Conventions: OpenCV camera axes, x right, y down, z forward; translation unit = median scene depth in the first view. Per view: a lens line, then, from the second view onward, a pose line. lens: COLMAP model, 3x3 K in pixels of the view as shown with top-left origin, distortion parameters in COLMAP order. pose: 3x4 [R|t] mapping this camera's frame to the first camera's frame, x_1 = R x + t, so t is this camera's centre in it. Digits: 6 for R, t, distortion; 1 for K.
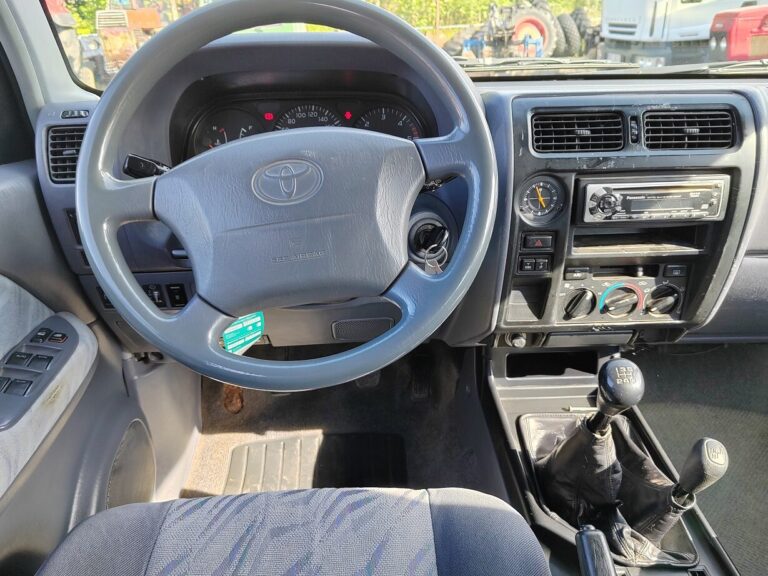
lens RADIAL K [[598.8, 0, 384.0], [0, 598.8, 288.0], [0, 0, 1]] dist [0.002683, -0.000610]
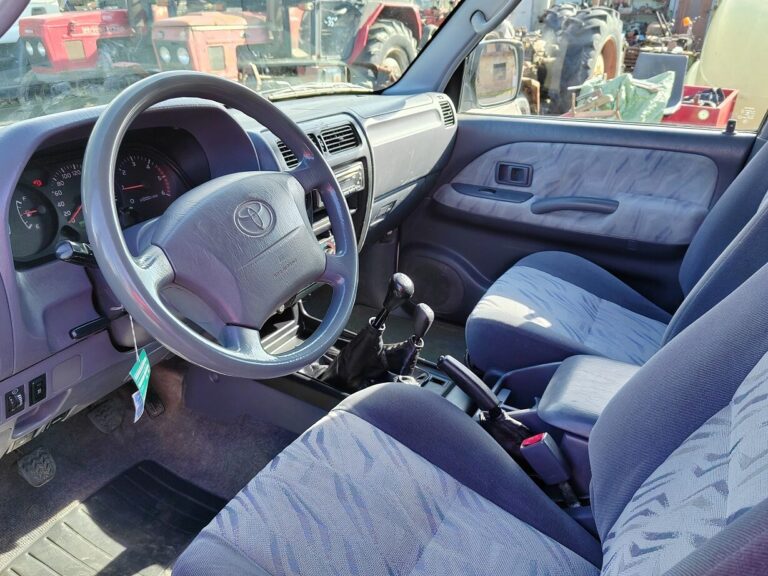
lens RADIAL K [[598.8, 0, 384.0], [0, 598.8, 288.0], [0, 0, 1]] dist [0.002683, -0.000610]
pose [[0.512872, -0.332579, 0.791425, -0.845059], [0.331179, 0.927194, 0.175017, -0.132195], [-0.792012, 0.172343, 0.585675, 0.021305]]
